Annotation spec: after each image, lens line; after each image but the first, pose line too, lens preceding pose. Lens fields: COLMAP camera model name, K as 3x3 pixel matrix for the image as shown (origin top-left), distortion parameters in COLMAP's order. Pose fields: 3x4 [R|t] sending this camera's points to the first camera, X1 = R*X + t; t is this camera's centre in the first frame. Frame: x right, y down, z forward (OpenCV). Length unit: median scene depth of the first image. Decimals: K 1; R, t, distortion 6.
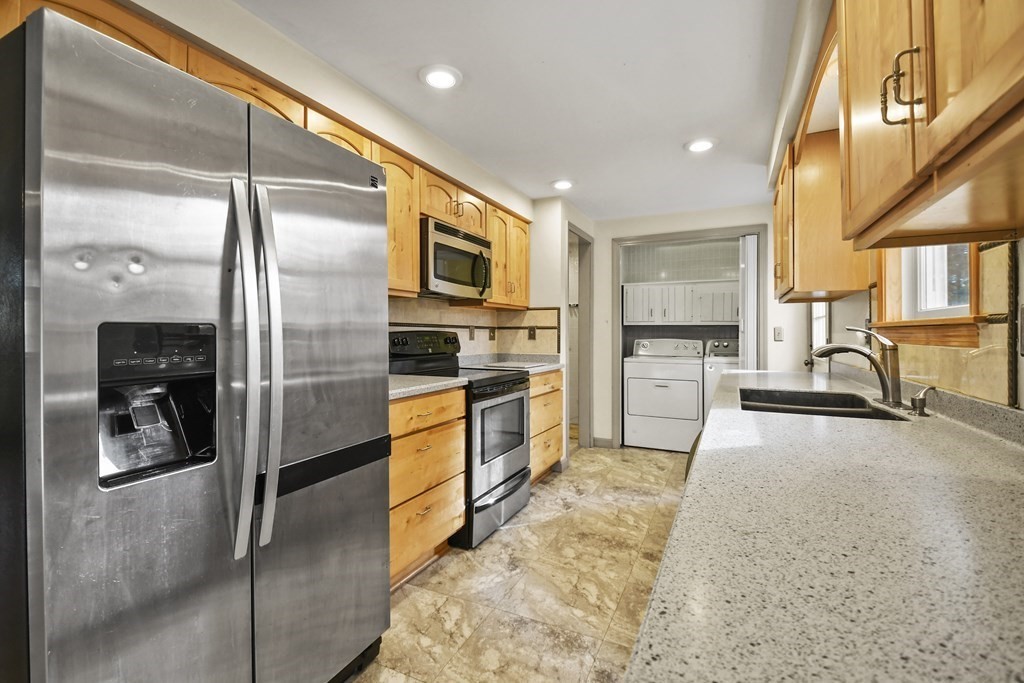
lens RADIAL K [[452.0, 0, 506.5], [0, 452.0, 329.9], [0, 0, 1]] dist [0.014696, -0.013622]
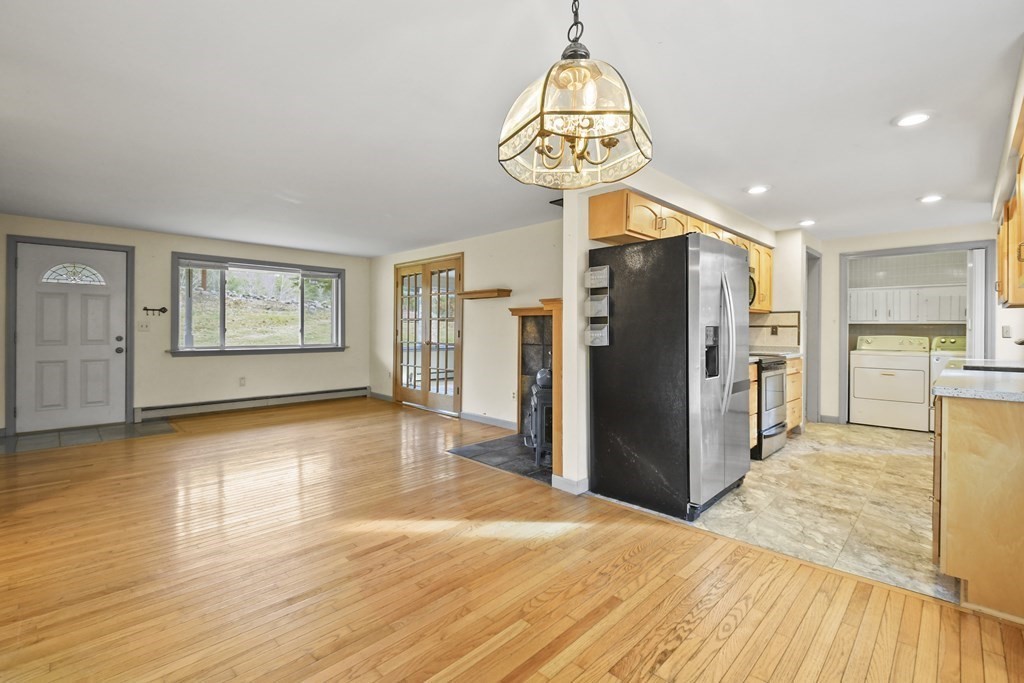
lens RADIAL K [[452.0, 0, 512.8], [0, 452.0, 329.4], [0, 0, 1]] dist [0.014696, -0.013622]
pose [[0.948984, 0.003974, -0.315300, -0.341215], [-0.001802, 0.999973, 0.007181, -0.005149], [0.315320, -0.006247, 0.948965, -0.705897]]
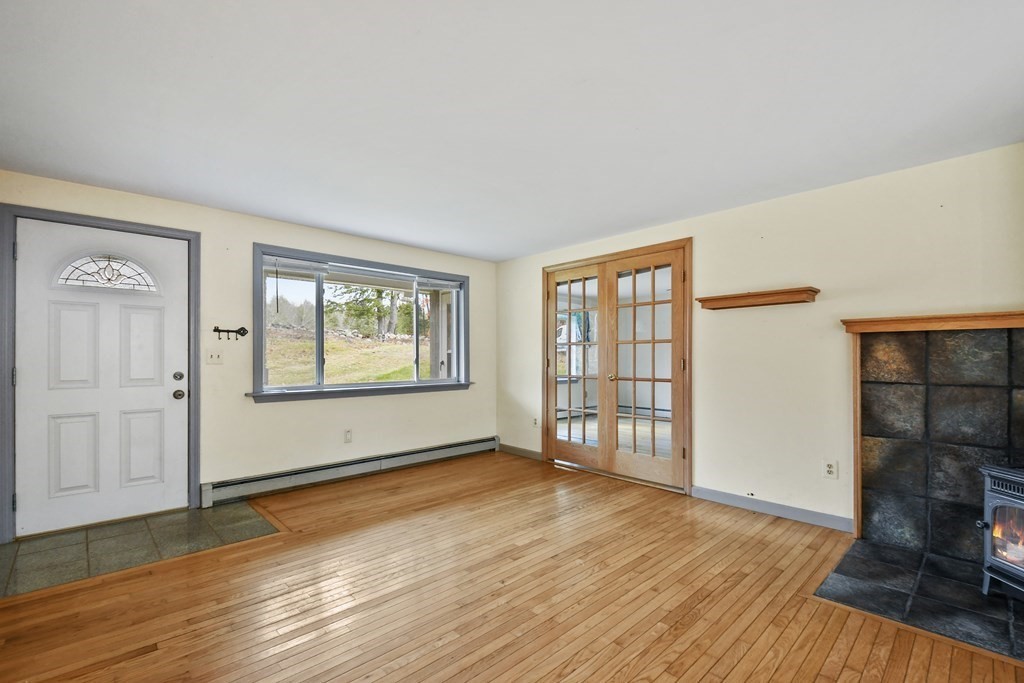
lens RADIAL K [[452.0, 0, 513.0], [0, 452.0, 356.3], [0, 0, 1]] dist [0.014696, -0.013622]
pose [[0.937106, -0.004424, -0.349016, -1.186380], [0.006185, 0.999973, 0.003932, -0.002371], [0.348989, -0.005843, 0.937109, -0.275246]]
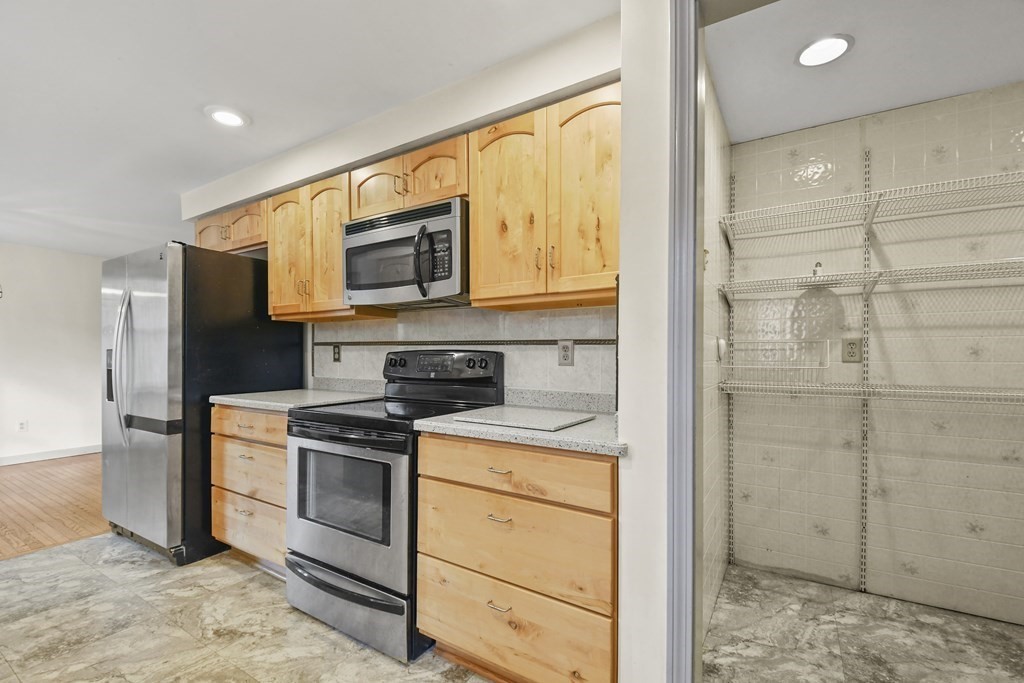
lens RADIAL K [[452.0, 0, 502.1], [0, 452.0, 355.0], [0, 0, 1]] dist [0.014696, -0.013622]
pose [[-0.103596, 0.003037, -0.994615, 0.594833], [0.005166, 0.999983, 0.002516, 0.010098], [0.994606, -0.004878, -0.103610, 1.207604]]
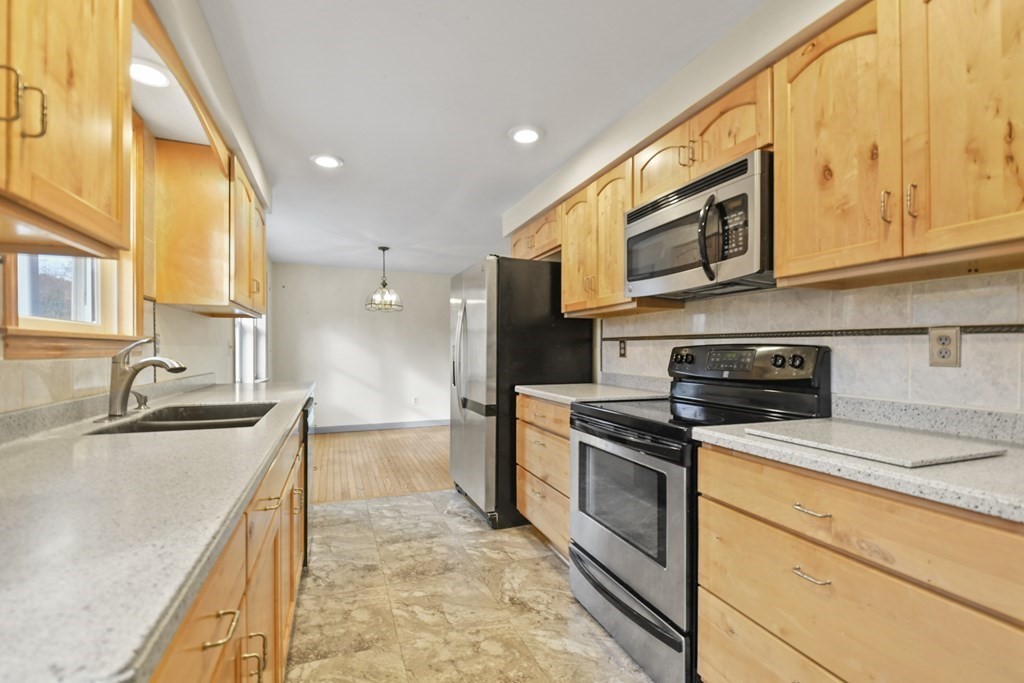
lens RADIAL K [[452.0, 0, 509.6], [0, 452.0, 351.2], [0, 0, 1]] dist [0.014696, -0.013622]
pose [[-0.676378, 0.002461, -0.736550, 0.527364], [0.004349, 0.999990, -0.000652, 0.012135], [0.736541, -0.003644, -0.676383, 1.218730]]
